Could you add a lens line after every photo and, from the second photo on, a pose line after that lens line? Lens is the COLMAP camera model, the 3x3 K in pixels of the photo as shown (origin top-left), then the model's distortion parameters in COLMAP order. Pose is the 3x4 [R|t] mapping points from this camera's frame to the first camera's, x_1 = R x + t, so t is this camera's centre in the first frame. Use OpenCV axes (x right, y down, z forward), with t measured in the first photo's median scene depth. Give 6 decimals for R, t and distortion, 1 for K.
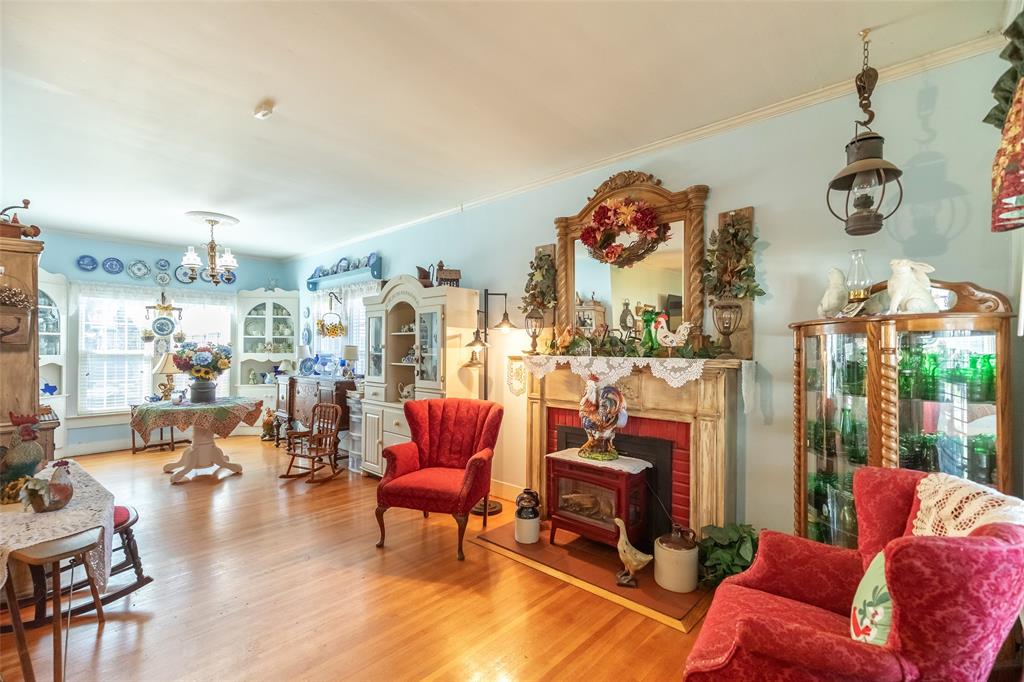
lens RADIAL K [[464.1, 0, 507.7], [0, 464.1, 344.9], [0, 0, 1]] dist [0.008744, -0.002555]
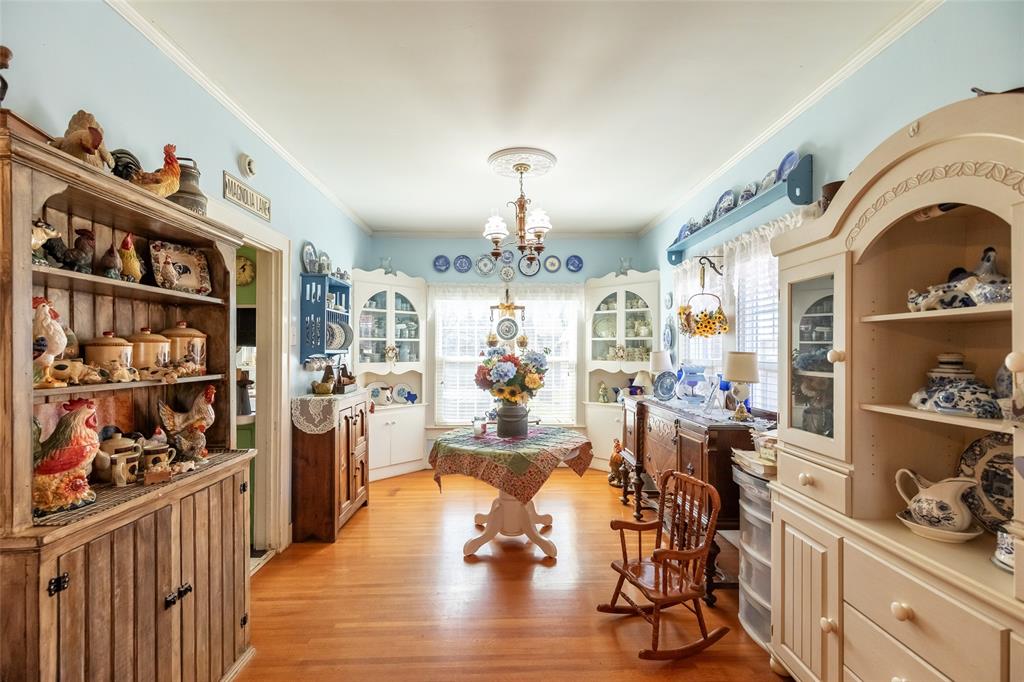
lens RADIAL K [[464.1, 0, 508.2], [0, 464.1, 349.4], [0, 0, 1]] dist [0.008744, -0.002555]
pose [[0.705057, -0.005155, -0.709132, -0.147397], [0.008334, 0.999965, 0.001017, -0.003294], [0.709102, -0.006627, 0.705075, 0.433799]]
